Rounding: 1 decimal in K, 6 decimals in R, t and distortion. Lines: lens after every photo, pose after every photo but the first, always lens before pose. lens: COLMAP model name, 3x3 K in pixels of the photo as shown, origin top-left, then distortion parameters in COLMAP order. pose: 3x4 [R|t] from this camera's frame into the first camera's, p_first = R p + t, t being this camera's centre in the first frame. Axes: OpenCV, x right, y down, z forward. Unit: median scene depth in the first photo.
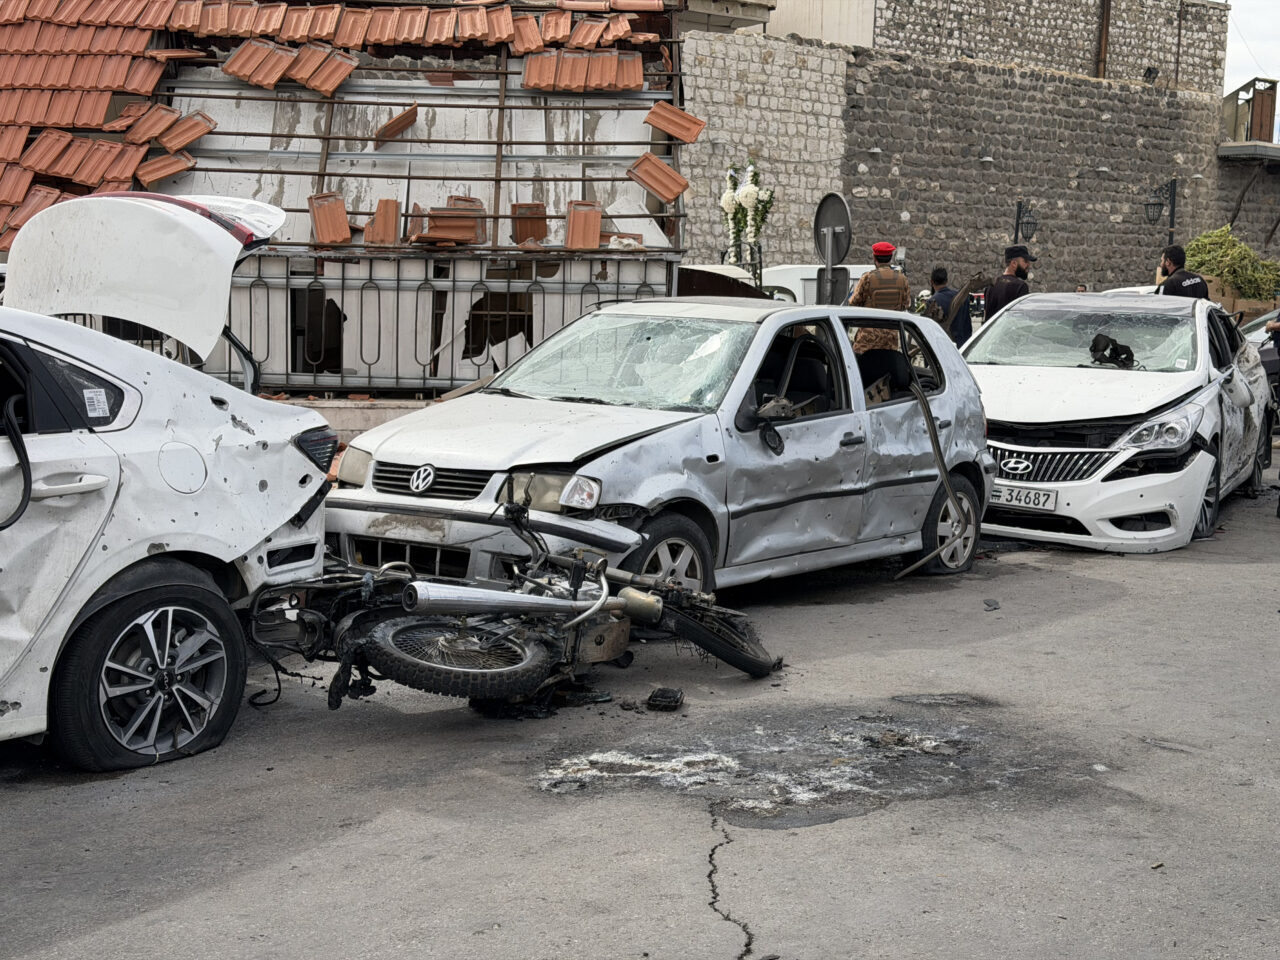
lens RADIAL K [[1789.9, 0, 641.4], [0, 1789.9, 507.8], [0, 0, 1]] dist [0.151369, -0.030460]
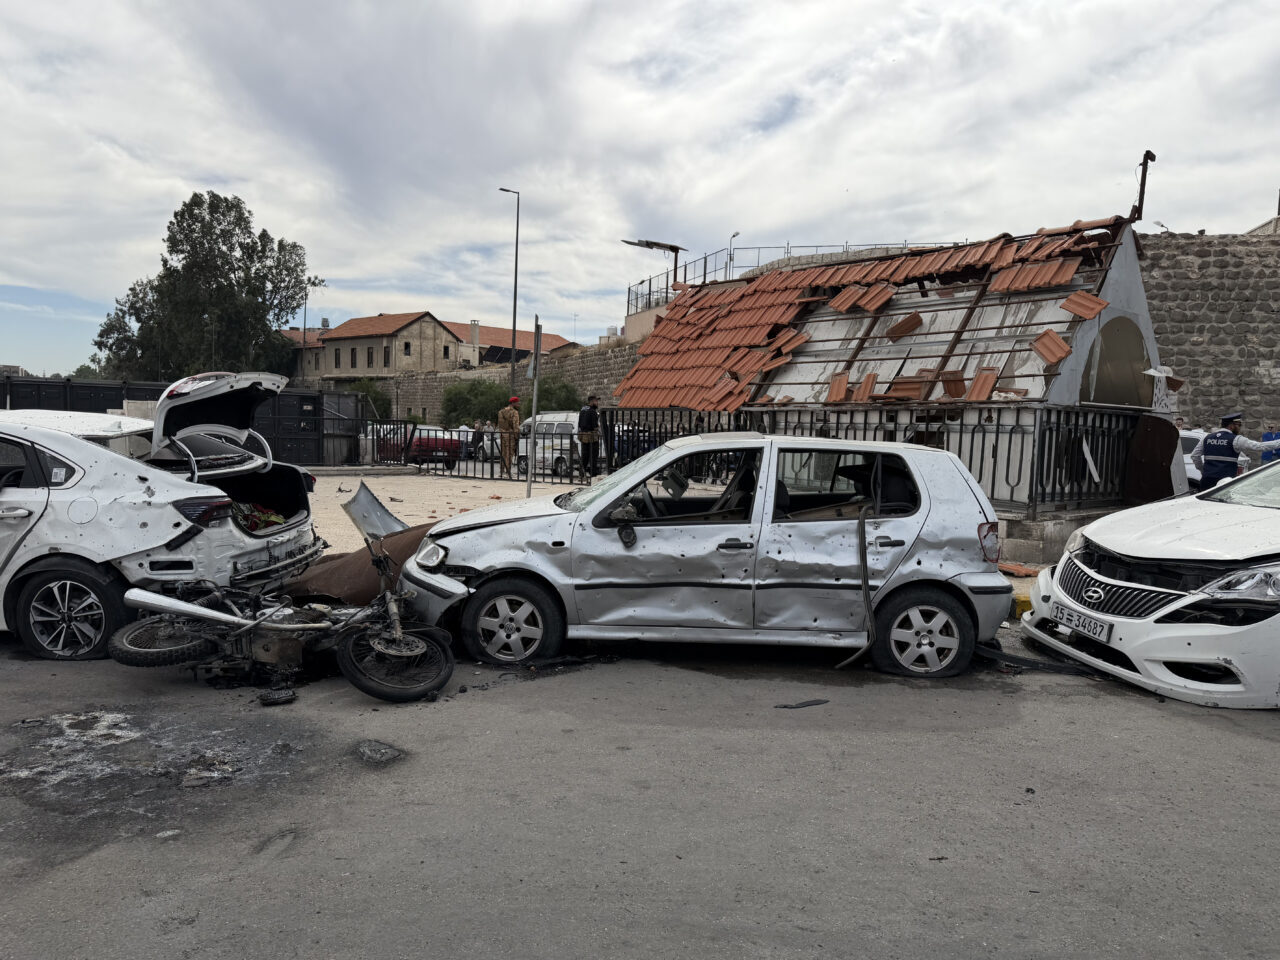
lens RADIAL K [[901.2, 0, 668.1], [0, 901.2, 485.7], [0, 0, 1]] dist [0.104418, -0.125188]
pose [[0.611355, 0.054582, -0.789472, 0.481044], [-0.105060, 0.994386, -0.012607, -0.054275], [0.784352, 0.090649, 0.613657, 0.469835]]
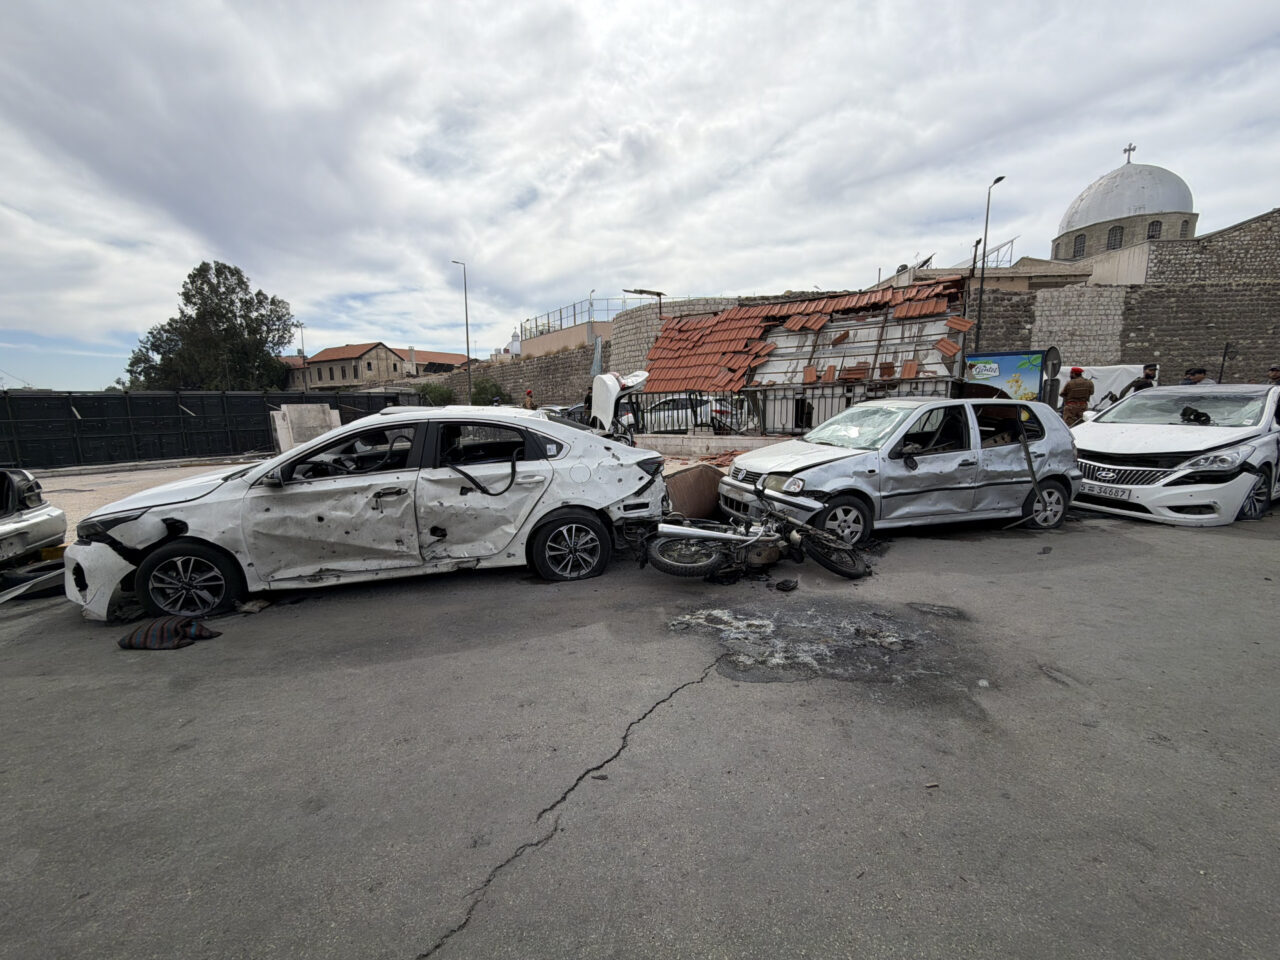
lens RADIAL K [[513.5, 0, 640.0], [0, 513.5, 480.0], [0, 0, 1]] dist [0.000461, 0.000533]
pose [[0.787487, 0.056896, -0.613700, 0.152693], [-0.034491, 0.998238, 0.048288, -0.028085], [0.615365, -0.016859, 0.788062, 0.239336]]
